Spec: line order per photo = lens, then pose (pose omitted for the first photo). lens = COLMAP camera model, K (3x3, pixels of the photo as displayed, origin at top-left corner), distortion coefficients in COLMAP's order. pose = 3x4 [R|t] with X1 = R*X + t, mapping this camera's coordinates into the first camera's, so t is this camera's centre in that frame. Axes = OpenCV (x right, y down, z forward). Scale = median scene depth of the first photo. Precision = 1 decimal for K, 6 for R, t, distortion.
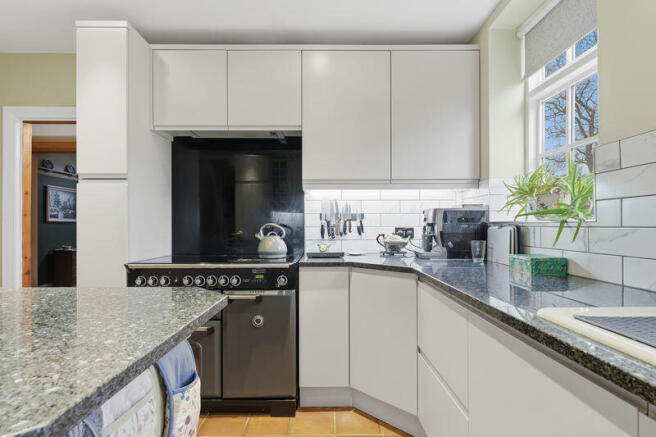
lens RADIAL K [[330.7, 0, 325.9], [0, 330.7, 224.7], [0, 0, 1]] dist [0.001854, 0.000237]
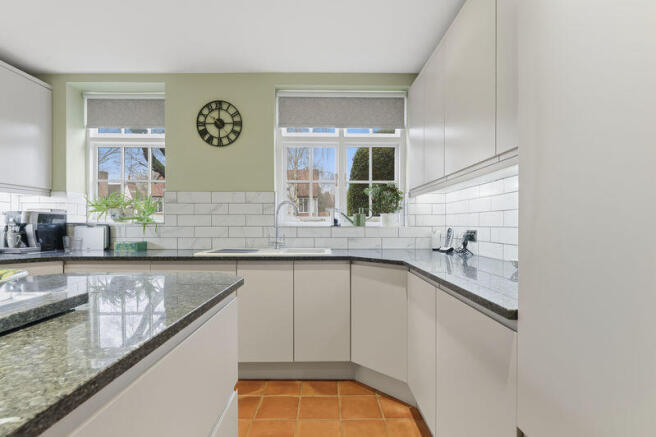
lens RADIAL K [[316.3, 0, 327.7], [0, 316.3, 224.8], [0, 0, 1]] dist [-0.000789, 0.000030]
pose [[-0.014900, 0.001379, 0.999888, -0.823958], [-0.003135, 0.999994, -0.001426, -0.002295], [-0.999884, -0.003156, -0.014896, -0.067368]]
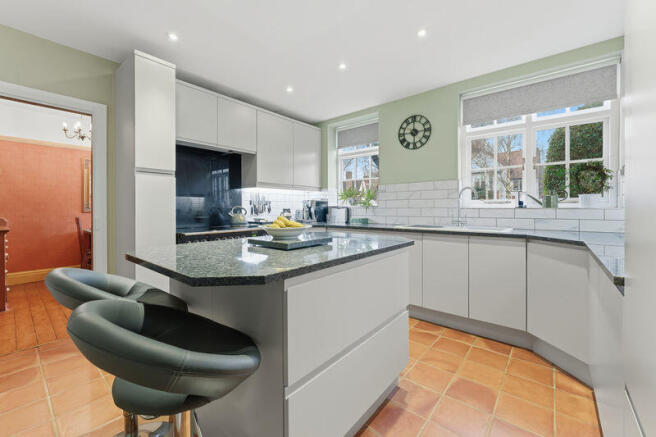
lens RADIAL K [[268.8, 0, 319.5], [0, 268.8, 211.0], [0, 0, 1]] dist [-0.008801, 0.000049]
pose [[0.657366, -0.004084, 0.753561, -0.990213], [-0.003355, 0.999960, 0.008345, 0.008572], [-0.753564, -0.008014, 0.657325, -0.226321]]
